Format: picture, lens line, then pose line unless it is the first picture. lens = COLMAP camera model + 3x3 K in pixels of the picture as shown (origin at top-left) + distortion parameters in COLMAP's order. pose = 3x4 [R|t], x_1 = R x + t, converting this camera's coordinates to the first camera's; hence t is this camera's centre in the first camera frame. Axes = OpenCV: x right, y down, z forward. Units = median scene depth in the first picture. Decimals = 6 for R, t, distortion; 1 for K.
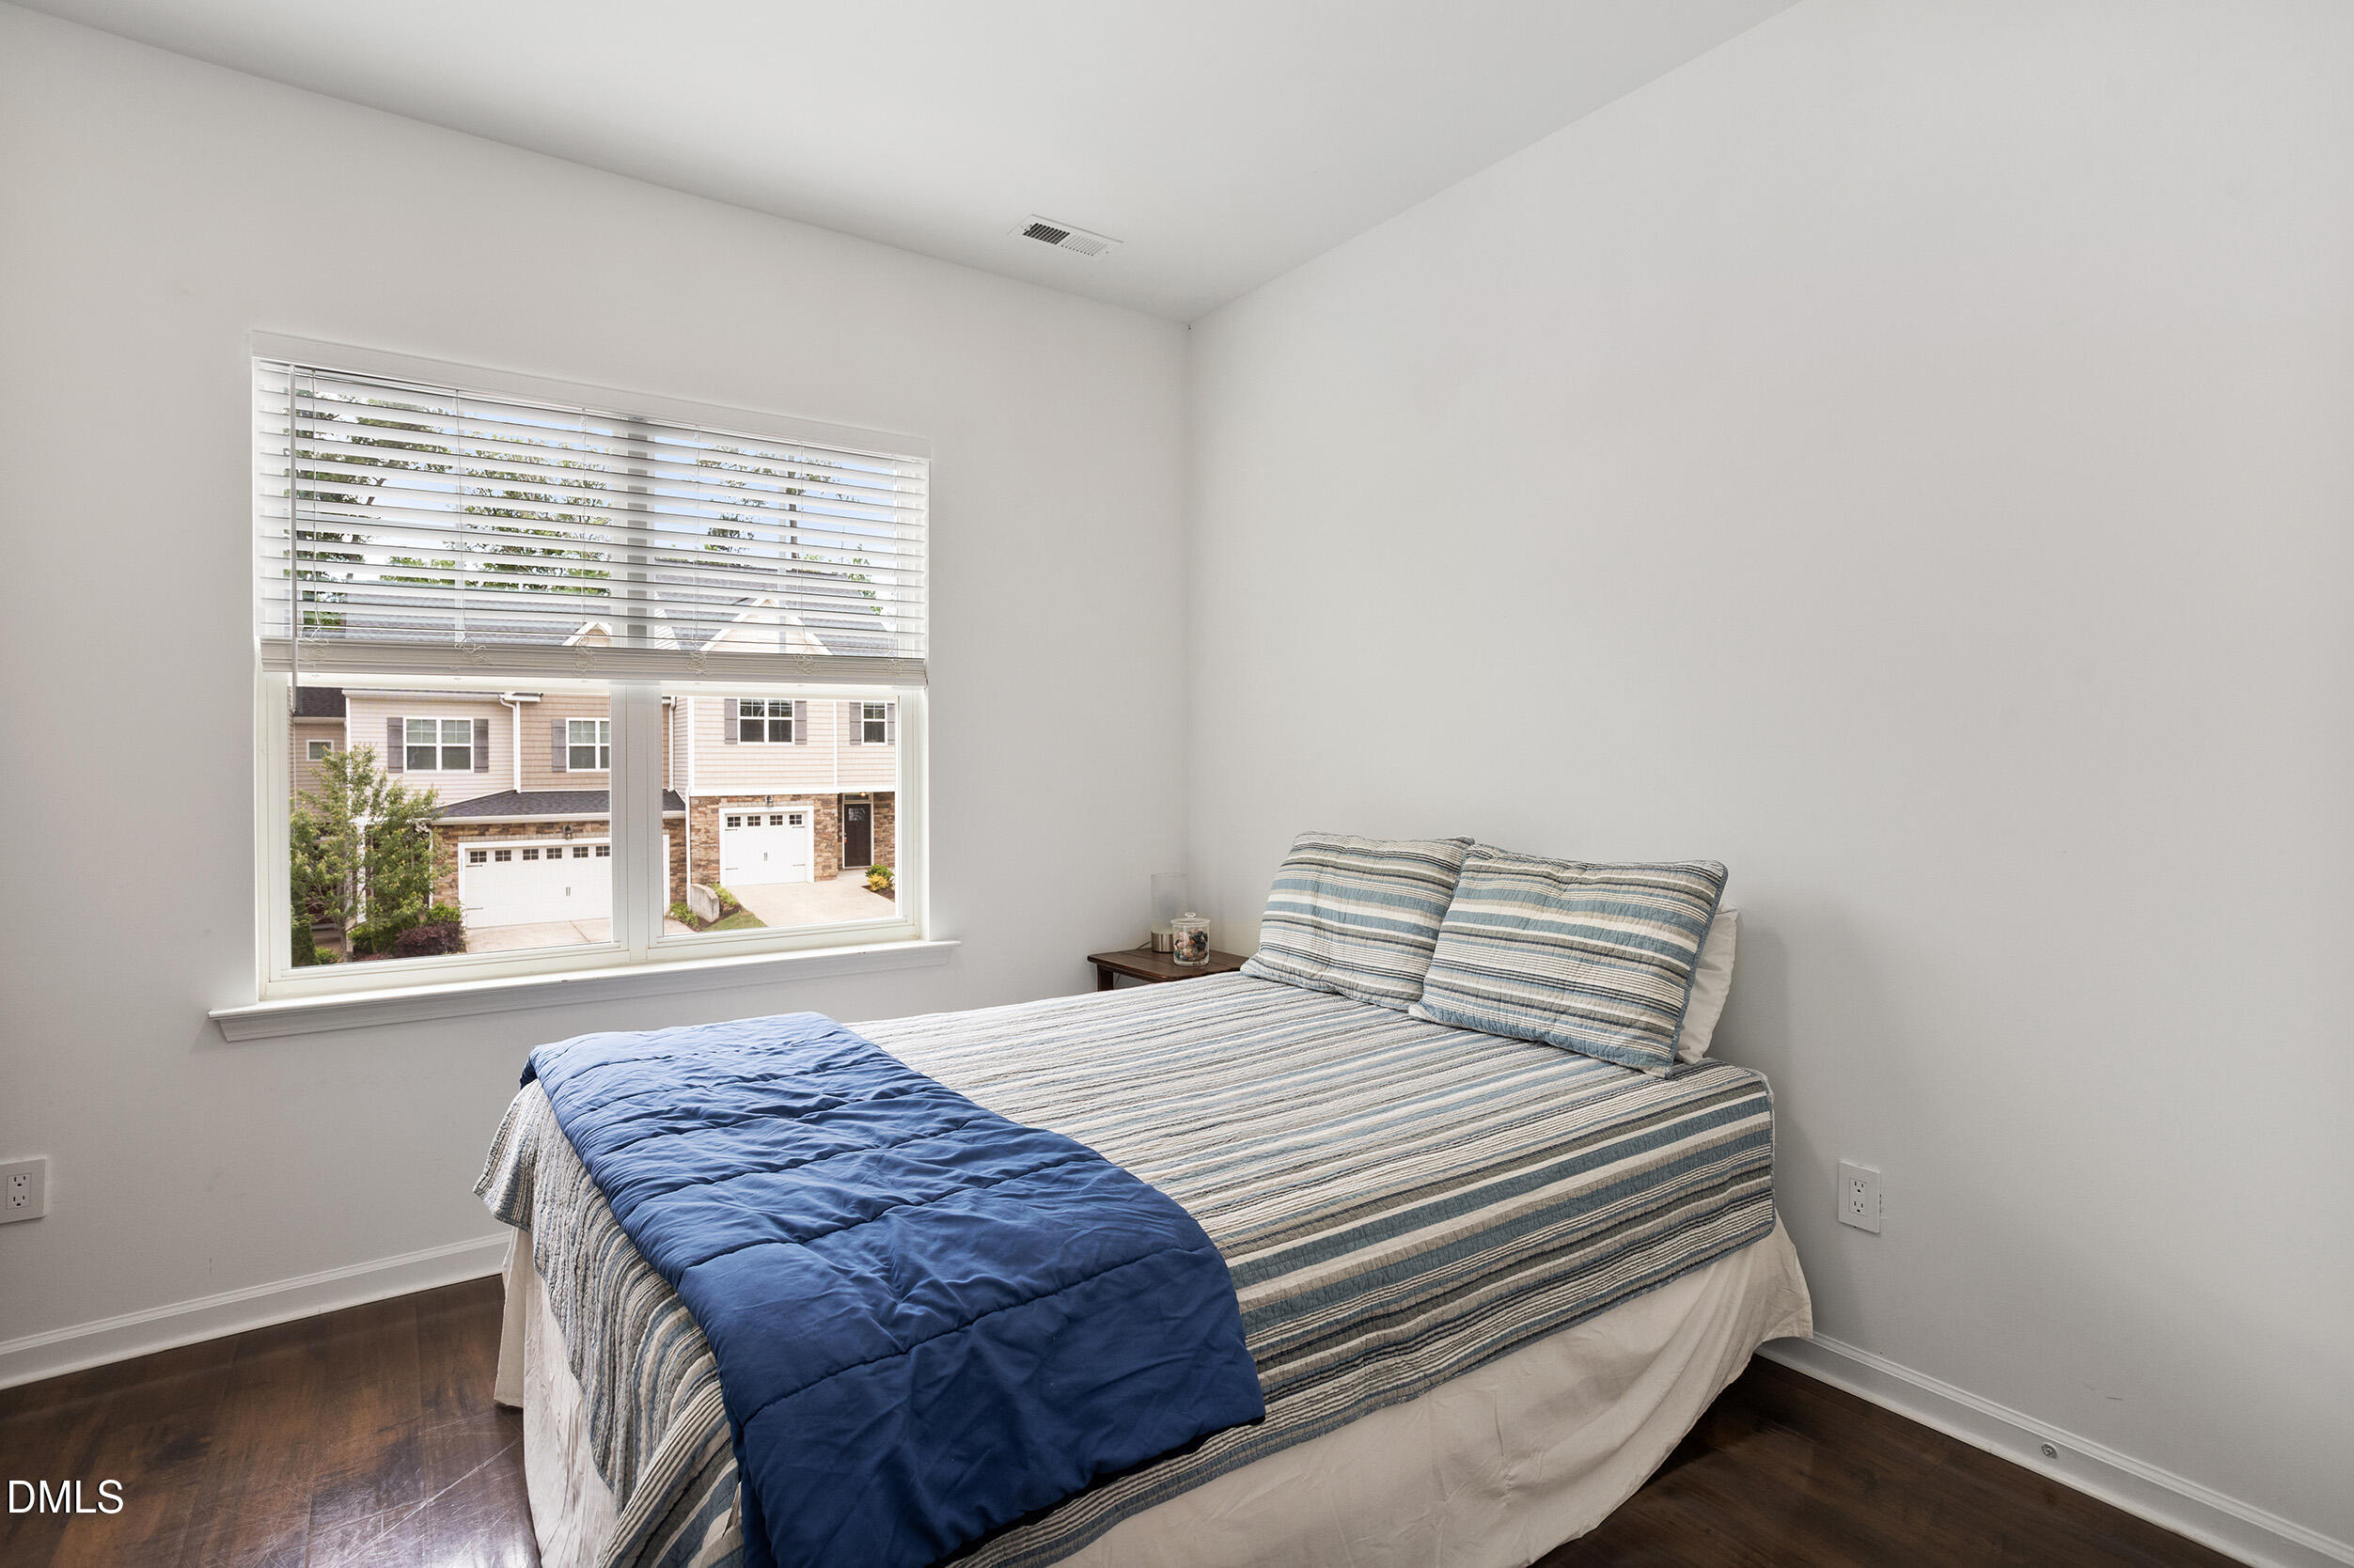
lens RADIAL K [[1156.6, 0, 1180.6], [0, 1156.6, 754.9], [0, 0, 1]] dist [-0.060830, 0.036468]
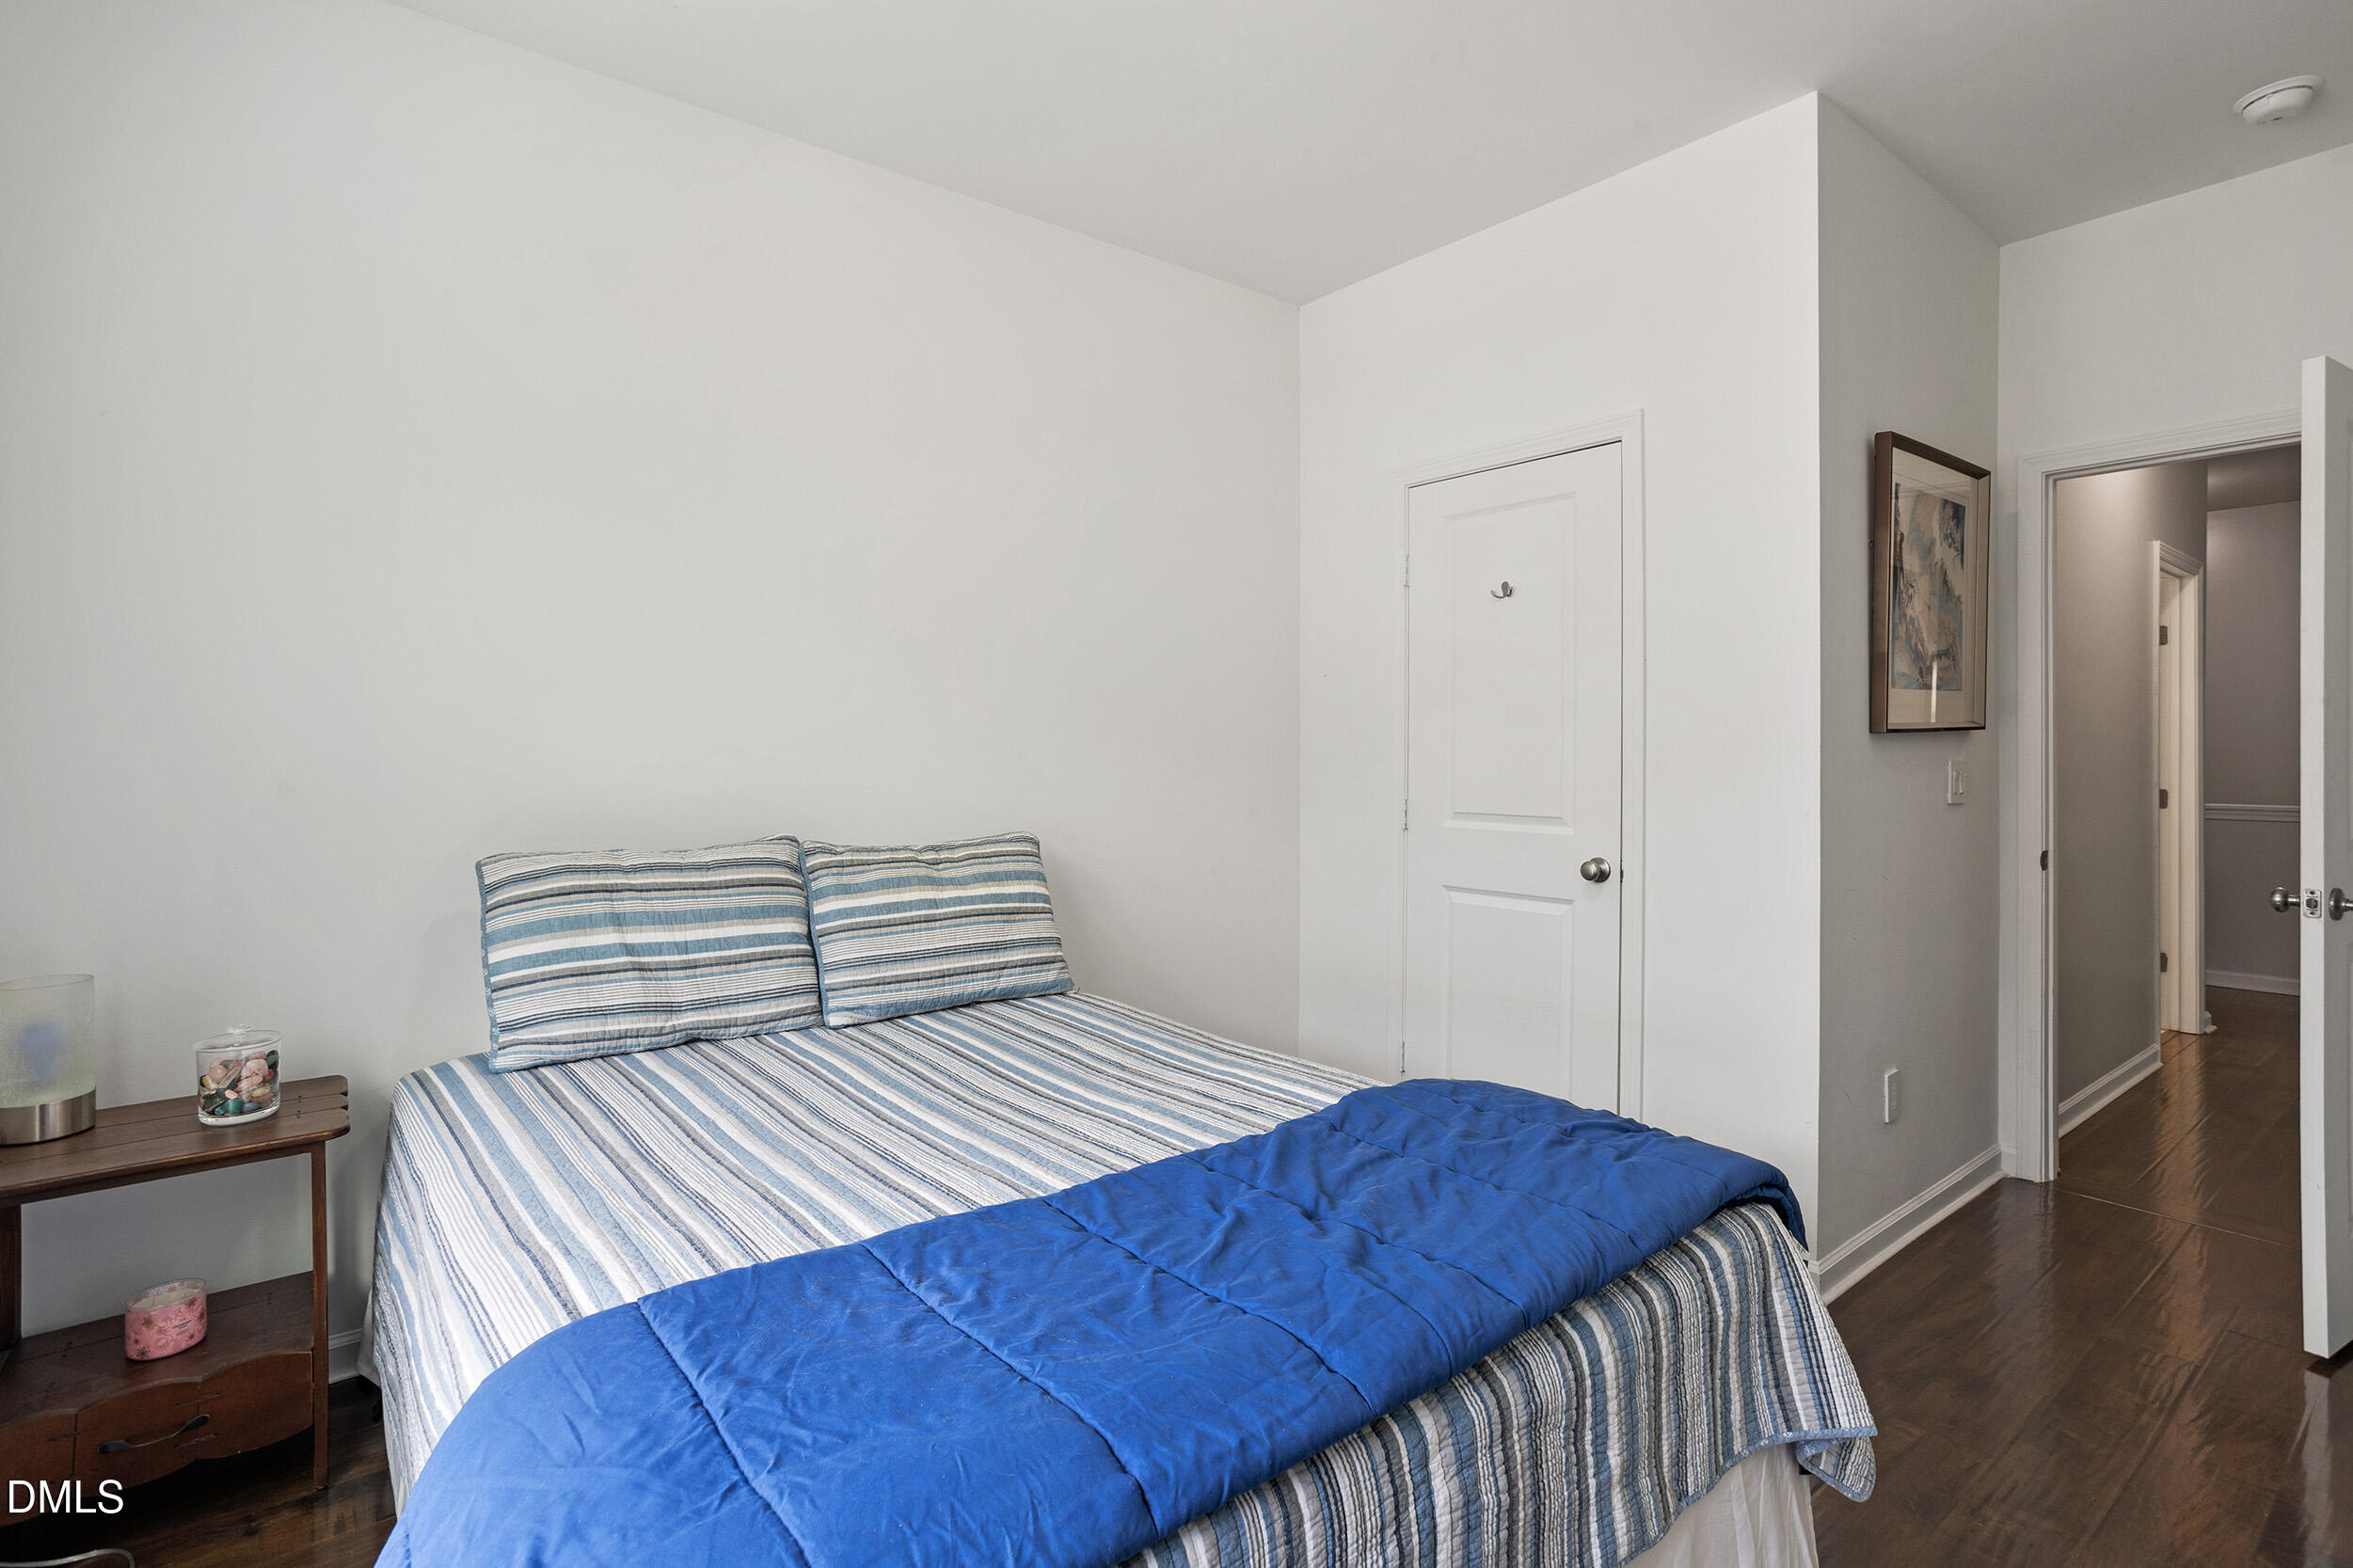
lens RADIAL K [[1156.0, 0, 1180.1], [0, 1156.0, 754.9], [0, 0, 1]] dist [-0.060830, 0.036468]
pose [[-0.080140, 0.013062, 0.996698, -0.732542], [-0.004071, 0.999902, -0.013431, 0.016413], [-0.996775, -0.005134, -0.080079, 0.768242]]
